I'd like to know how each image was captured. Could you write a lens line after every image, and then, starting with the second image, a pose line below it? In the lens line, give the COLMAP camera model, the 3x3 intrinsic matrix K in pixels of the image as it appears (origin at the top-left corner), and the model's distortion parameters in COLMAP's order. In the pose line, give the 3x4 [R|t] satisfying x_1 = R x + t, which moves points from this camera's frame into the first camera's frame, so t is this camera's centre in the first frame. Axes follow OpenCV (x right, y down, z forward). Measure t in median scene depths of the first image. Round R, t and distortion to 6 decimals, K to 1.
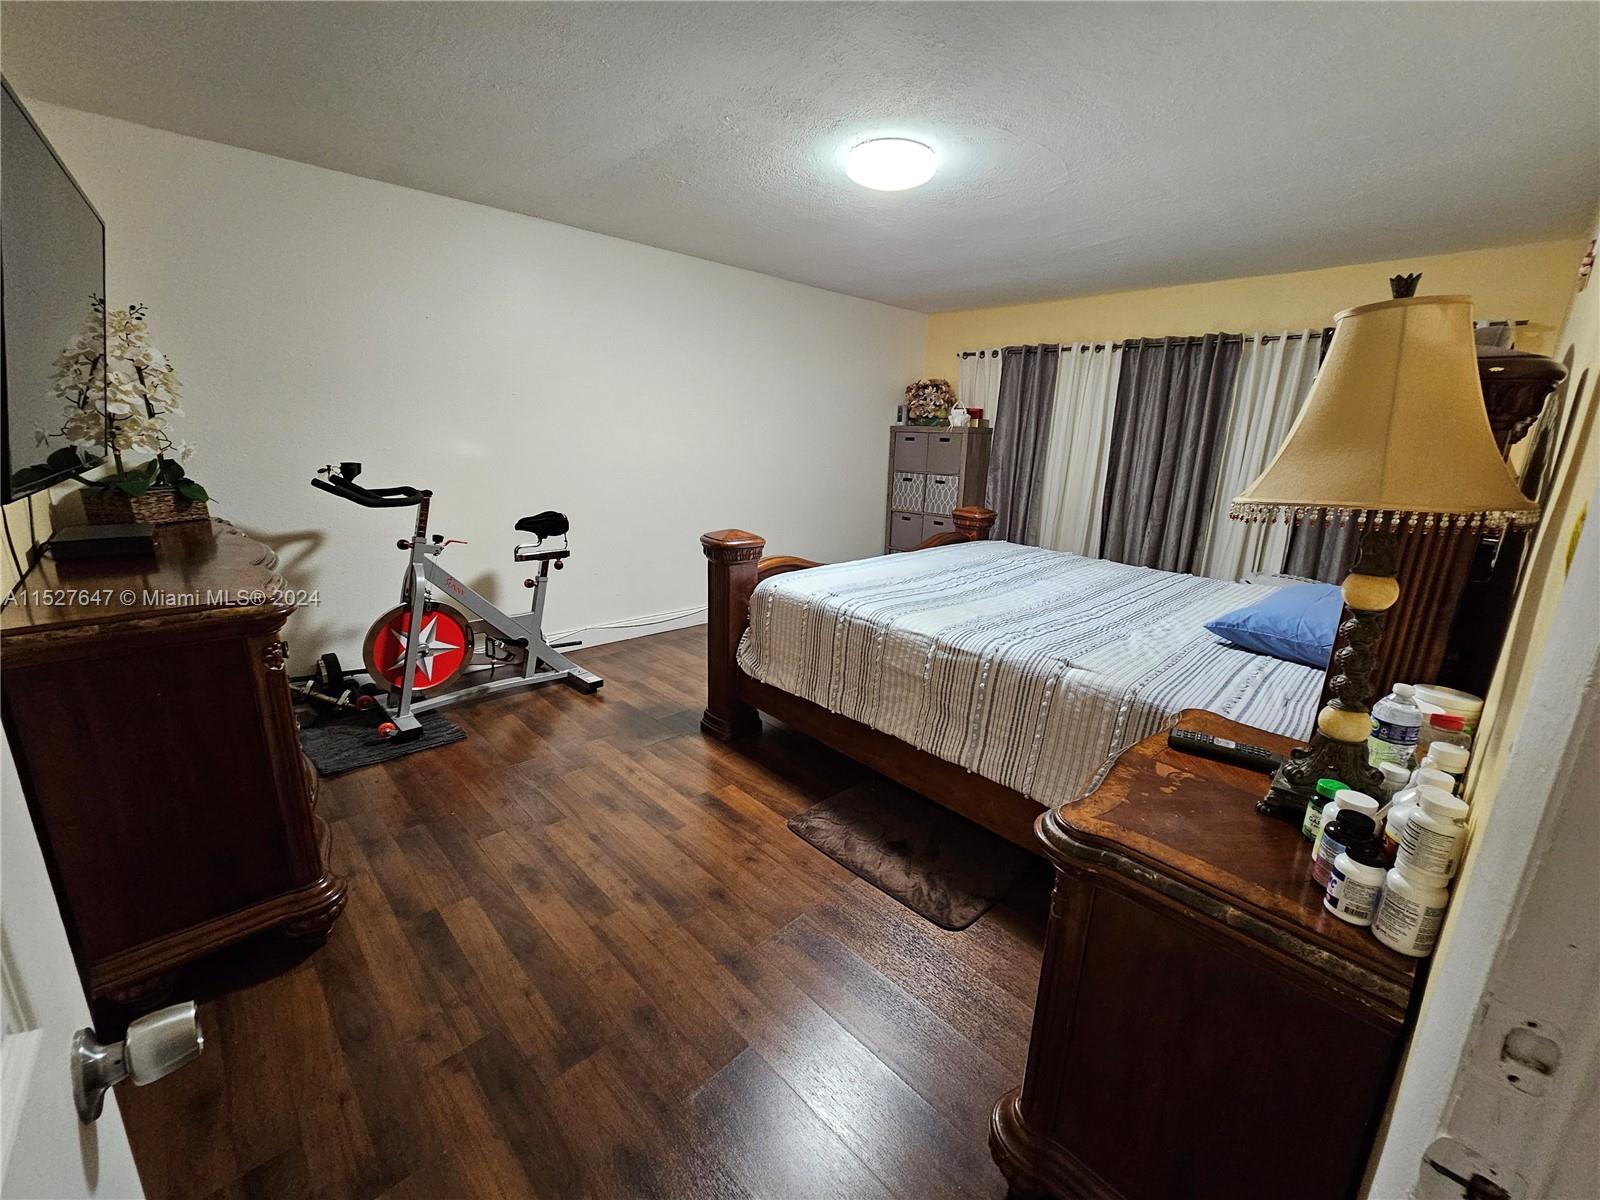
lens RADIAL K [[652.2, 0, 801.5], [0, 652.2, 597.1], [0, 0, 1]] dist [0.000545, 0.000554]
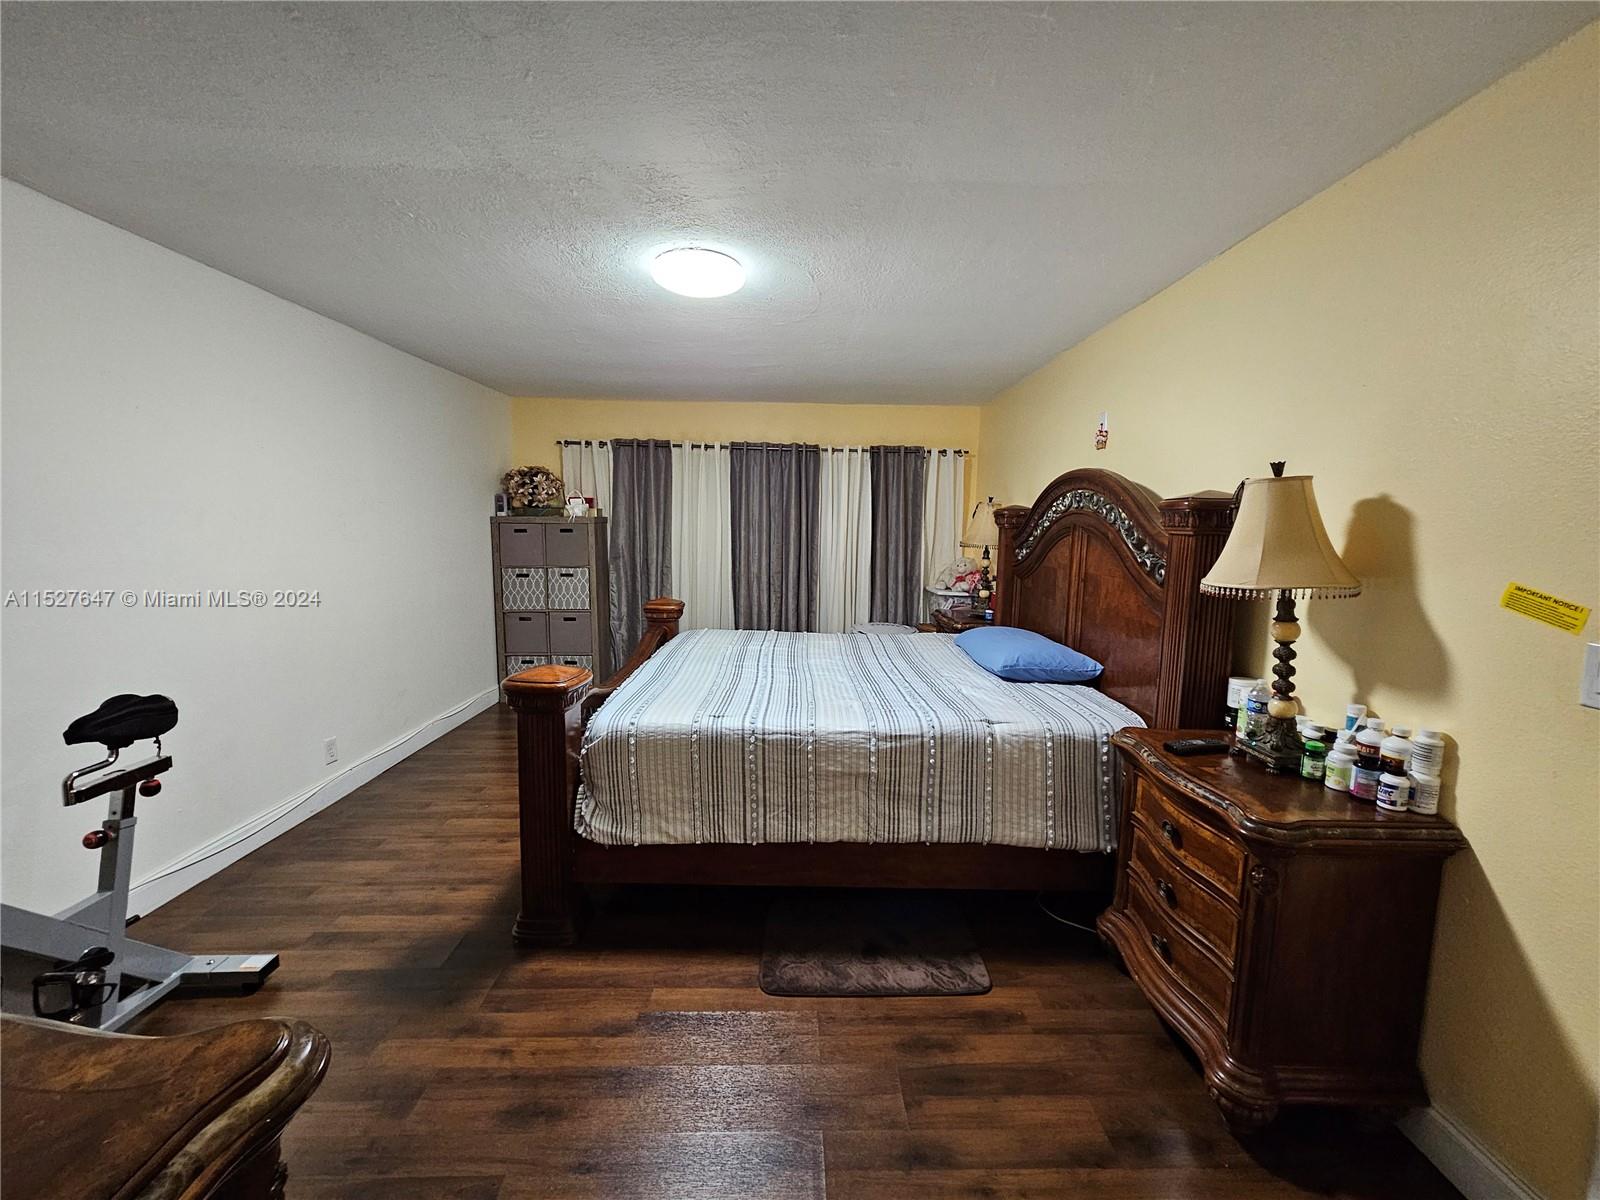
lens RADIAL K [[658.0, 0, 804.5], [0, 658.0, 596.1], [0, 0, 1]] dist [0.001803, 0.000302]
pose [[0.683973, -0.109977, 0.721170, -0.510819], [0.191309, 0.981013, -0.031839, -0.115155], [-0.703975, 0.159743, 0.692027, 0.260502]]
